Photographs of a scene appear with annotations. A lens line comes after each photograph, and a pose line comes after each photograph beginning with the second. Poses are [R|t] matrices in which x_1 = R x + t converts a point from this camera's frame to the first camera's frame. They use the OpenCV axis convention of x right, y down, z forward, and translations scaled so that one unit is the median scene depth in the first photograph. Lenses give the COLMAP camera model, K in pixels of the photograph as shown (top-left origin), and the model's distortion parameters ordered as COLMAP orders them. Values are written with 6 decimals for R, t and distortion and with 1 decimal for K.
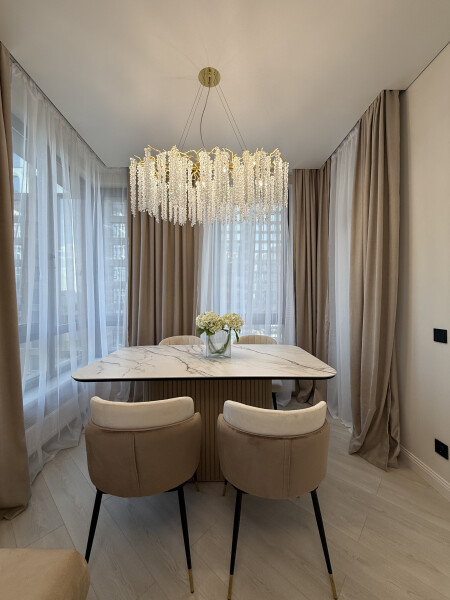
lens RADIAL K [[237.3, 0, 225.1], [0, 237.3, 301.2], [0, 0, 1]] dist [0.001703, -0.000840]
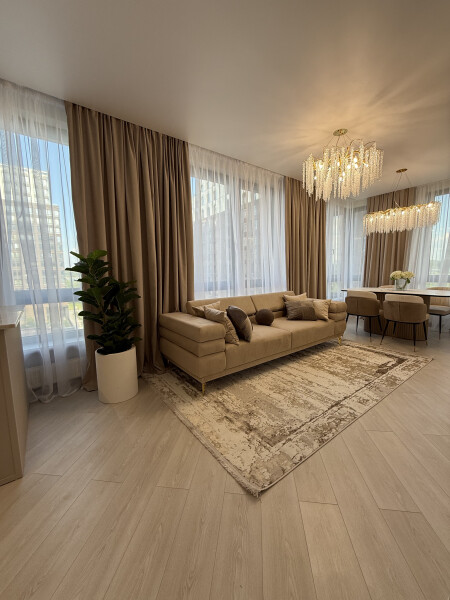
lens RADIAL K [[237.3, 0, 229.1], [0, 237.3, 294.4], [0, 0, 1]] dist [0.001703, -0.000840]
pose [[0.580635, 0.075896, -0.810619, 0.597891], [-0.005699, 0.996000, 0.089170, 0.052804], [0.814144, -0.047156, 0.578745, -1.150033]]
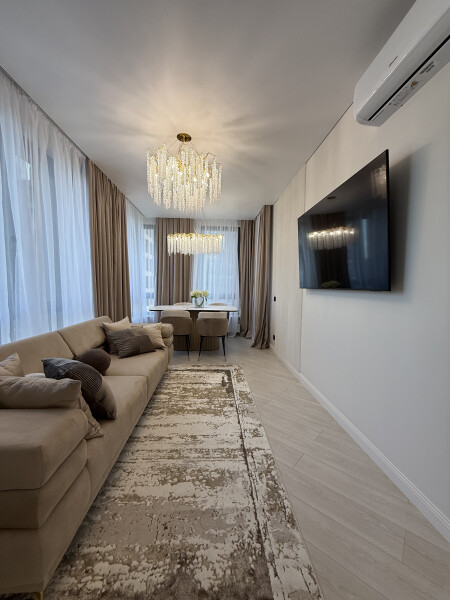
lens RADIAL K [[237.3, 0, 223.2], [0, 237.3, 297.3], [0, 0, 1]] dist [0.001703, -0.000840]
pose [[0.999682, 0.018337, 0.017335, 0.128827], [-0.018755, 0.999529, 0.024278, 0.039452], [-0.016882, -0.024595, 0.999555, -1.070488]]
